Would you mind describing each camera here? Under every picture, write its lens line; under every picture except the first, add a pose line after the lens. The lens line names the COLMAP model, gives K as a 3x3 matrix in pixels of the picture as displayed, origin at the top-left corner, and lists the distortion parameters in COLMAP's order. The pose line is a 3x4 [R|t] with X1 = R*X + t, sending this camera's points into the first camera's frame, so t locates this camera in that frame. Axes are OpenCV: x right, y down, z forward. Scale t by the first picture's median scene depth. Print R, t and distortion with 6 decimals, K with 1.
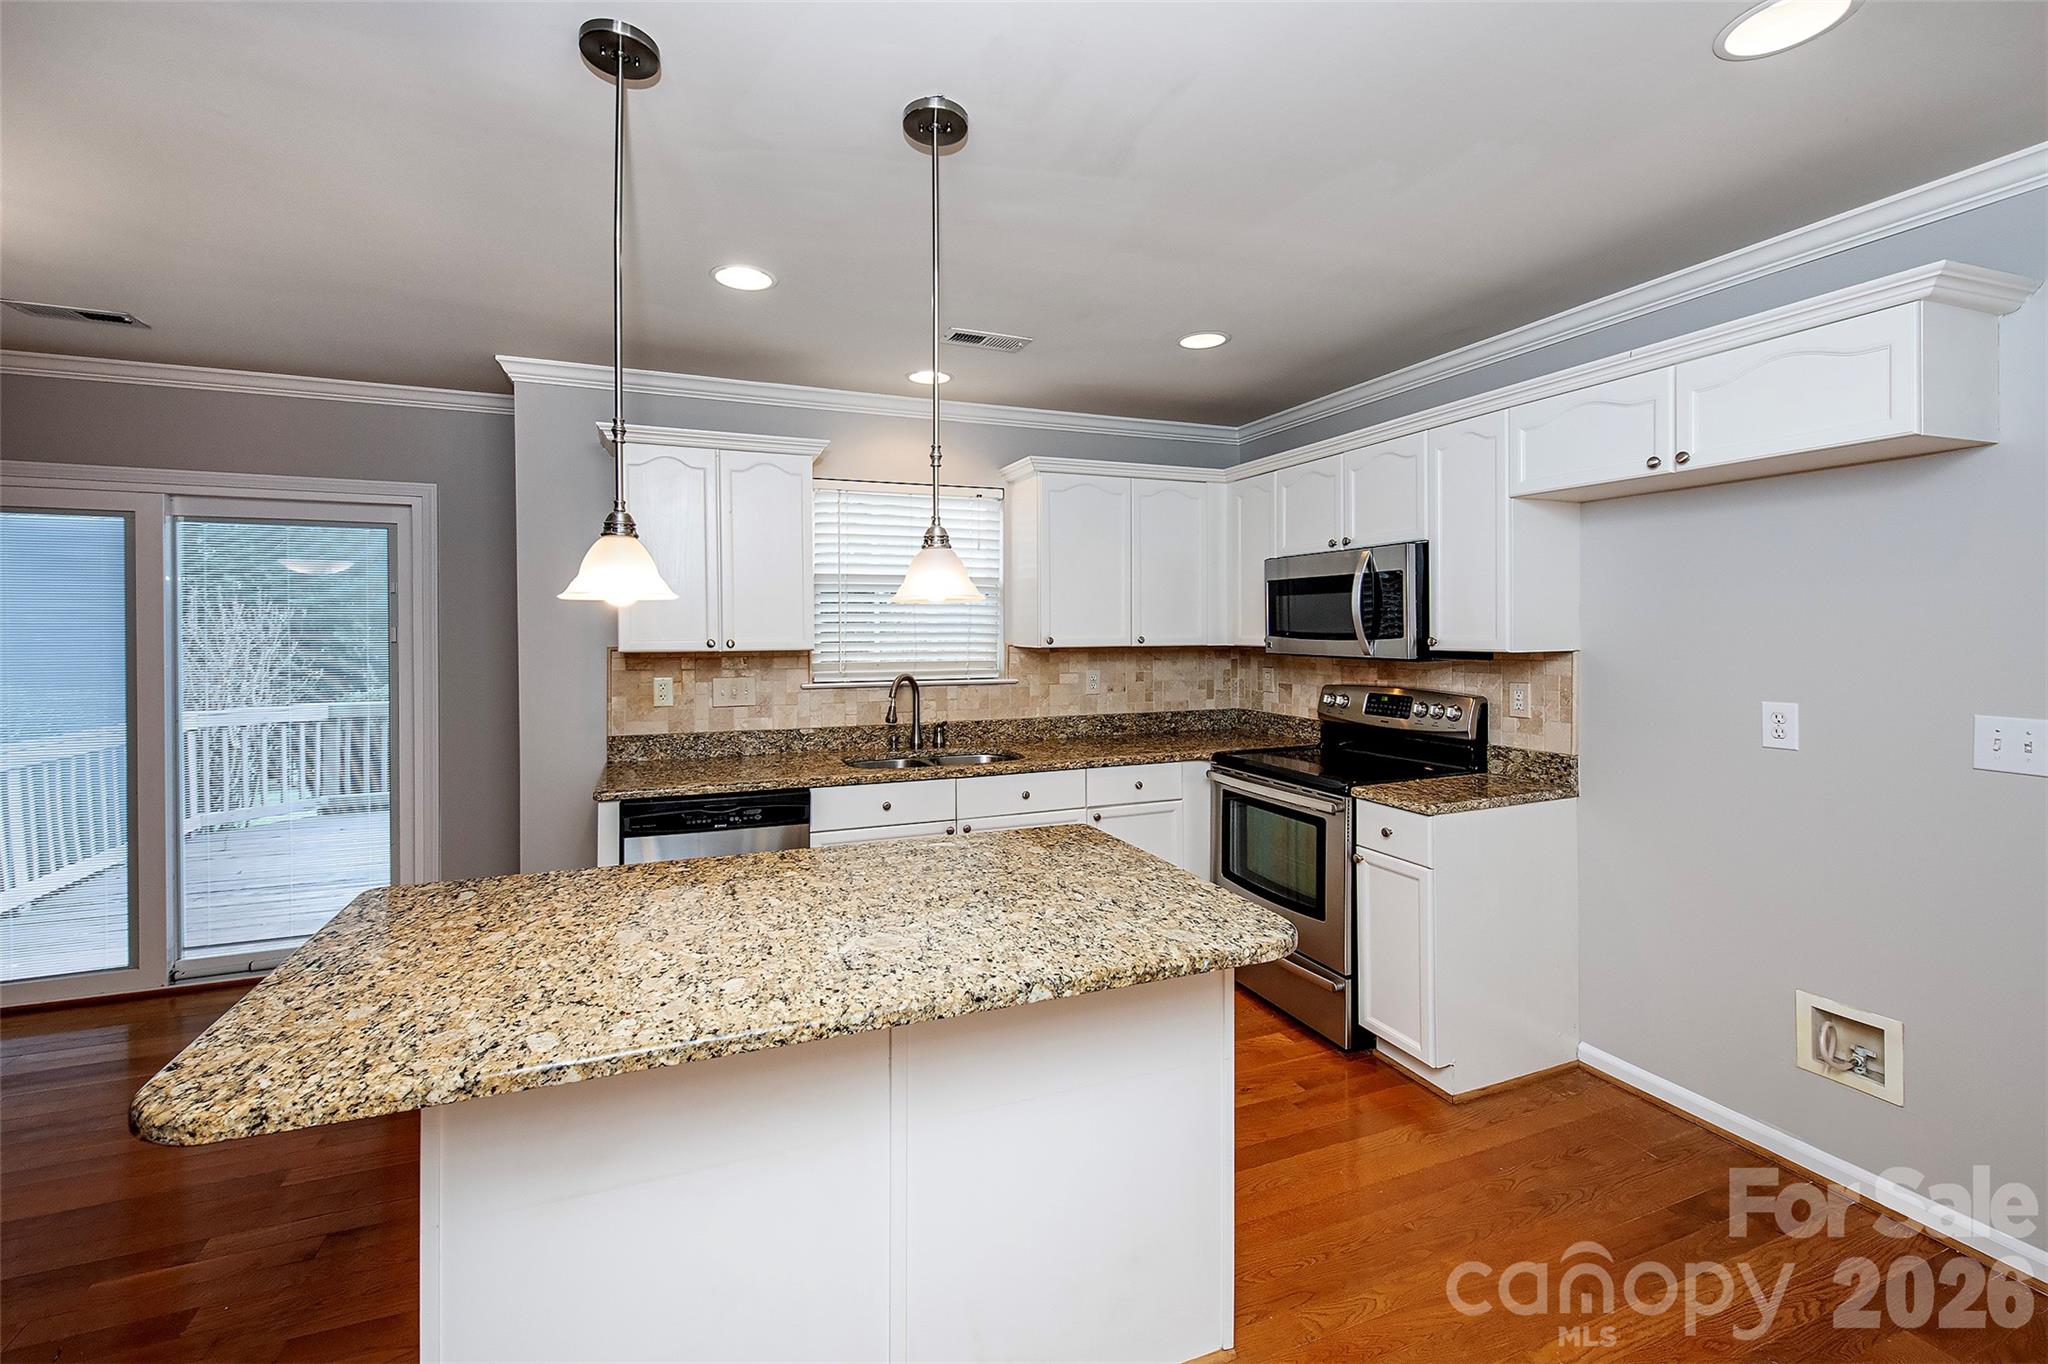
lens RADIAL K [[833.7, 0, 978.4], [0, 833.7, 633.0], [0, 0, 1]] dist [0.000410, -0.000162]
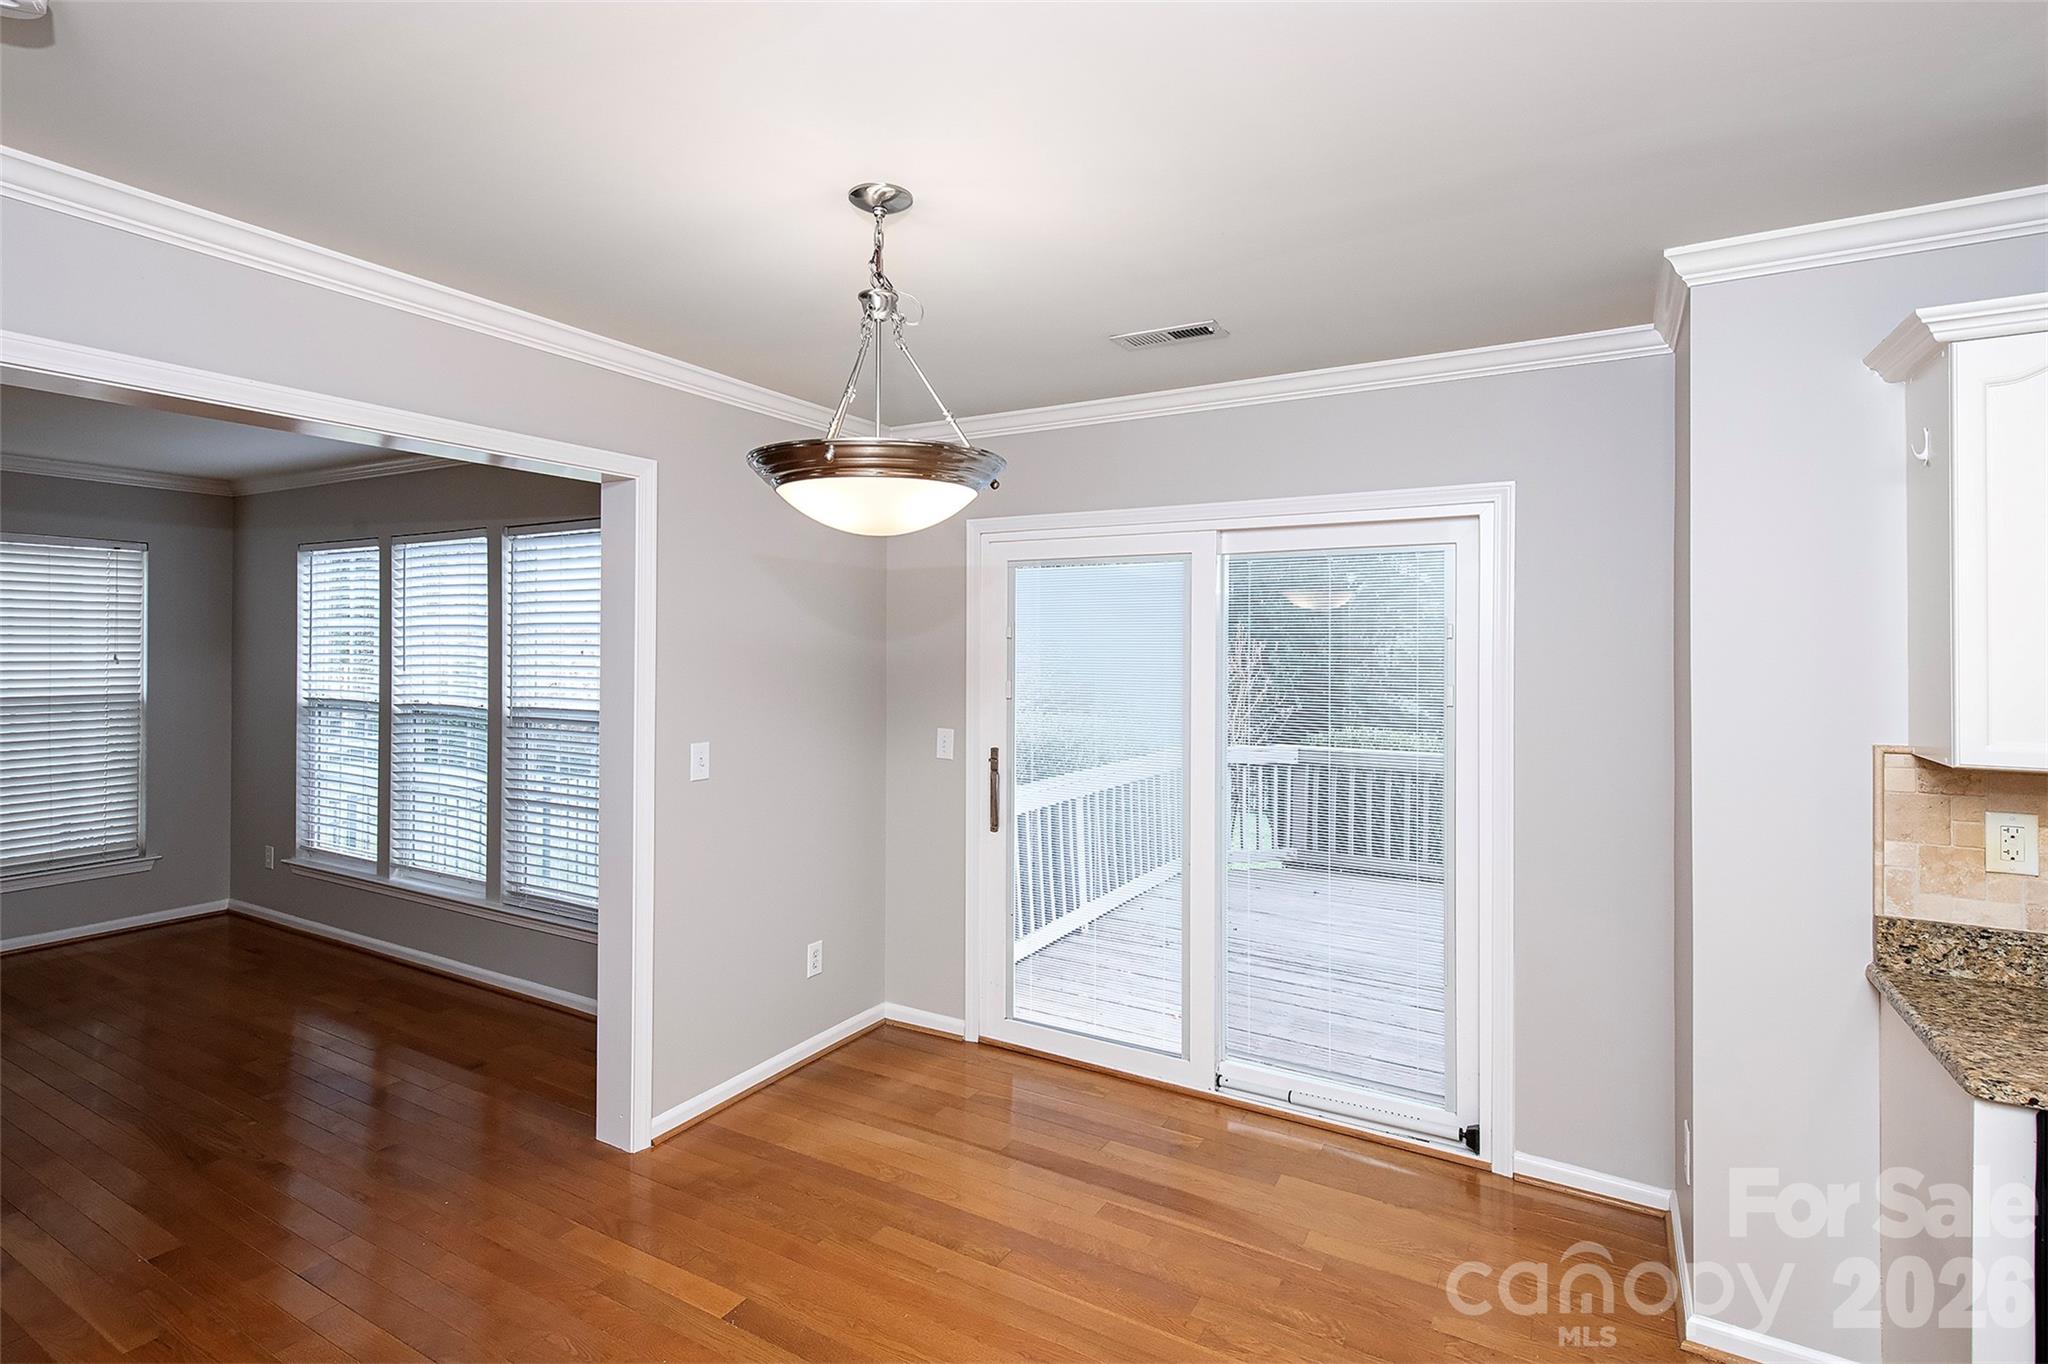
lens RADIAL K [[966.6, 0, 972.9], [0, 966.6, 647.3], [0, 0, 1]] dist [0.000960, 0.000106]
pose [[0.599984, 0.006296, -0.799987, -0.288436], [-0.006865, 0.999973, 0.002721, -0.042063], [0.799983, 0.003859, 0.600011, 0.168775]]
